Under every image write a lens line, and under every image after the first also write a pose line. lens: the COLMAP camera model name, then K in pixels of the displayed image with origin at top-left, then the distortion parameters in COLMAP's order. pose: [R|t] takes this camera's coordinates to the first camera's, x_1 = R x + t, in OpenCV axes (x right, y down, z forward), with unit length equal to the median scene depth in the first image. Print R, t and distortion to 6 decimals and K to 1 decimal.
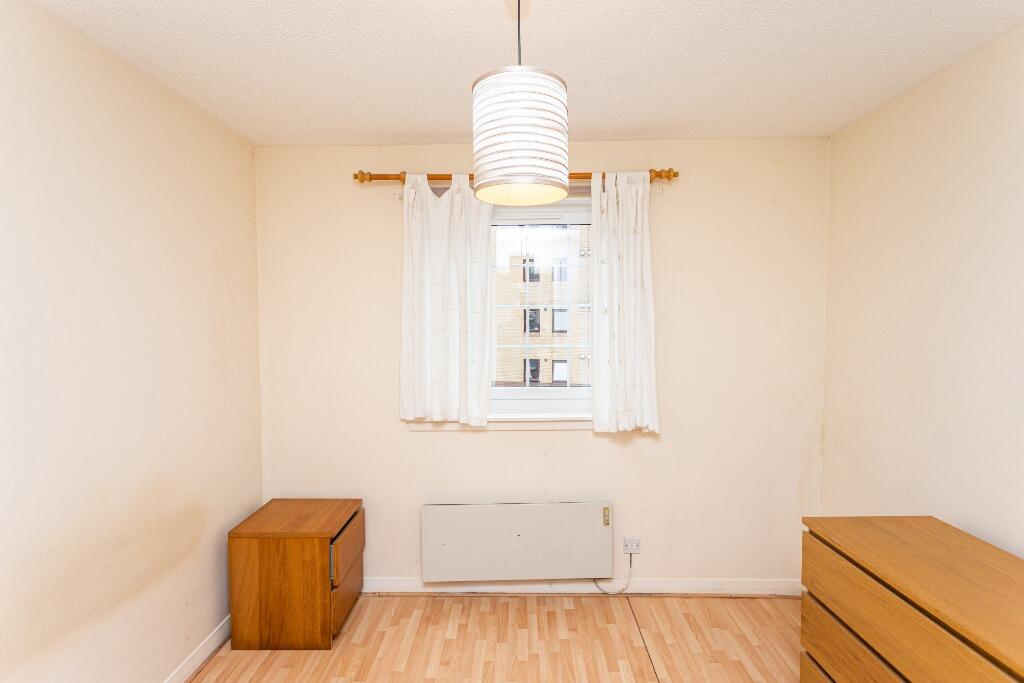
lens RADIAL K [[485.1, 0, 512.0], [0, 485.1, 341.5], [0, 0, 1]] dist [0.001408, 0.000212]
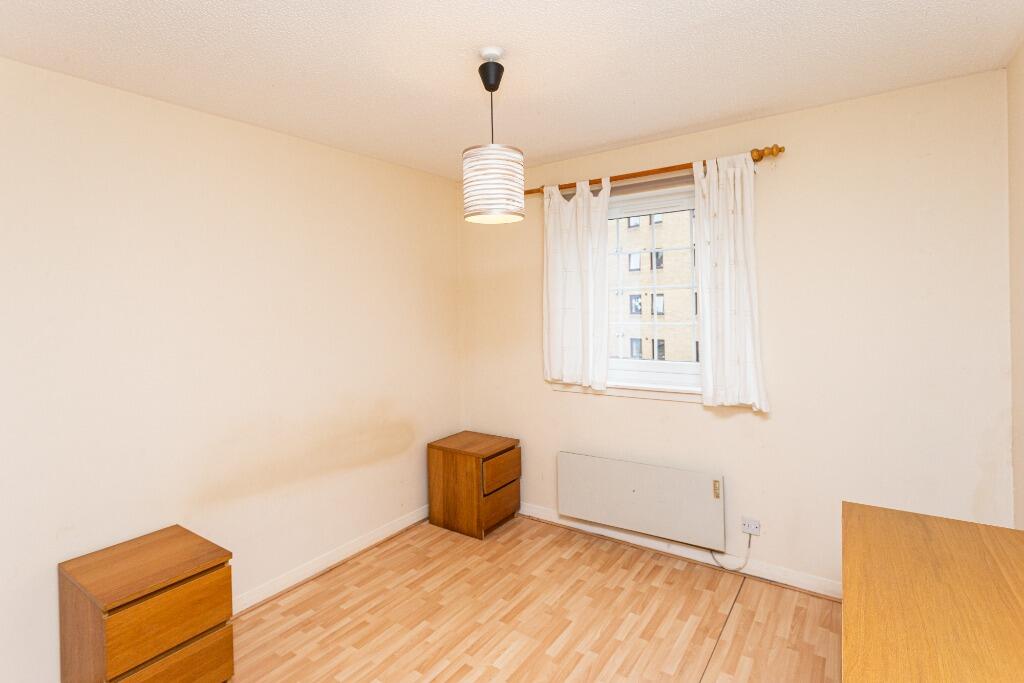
lens RADIAL K [[499.5, 0, 515.4], [0, 499.5, 316.3], [0, 0, 1]] dist [-0.001030, 0.000016]
pose [[0.834351, 0.003757, -0.551221, 0.446504], [-0.015732, 0.999732, -0.016999, 0.019584], [0.551009, 0.022855, 0.834186, -0.135014]]
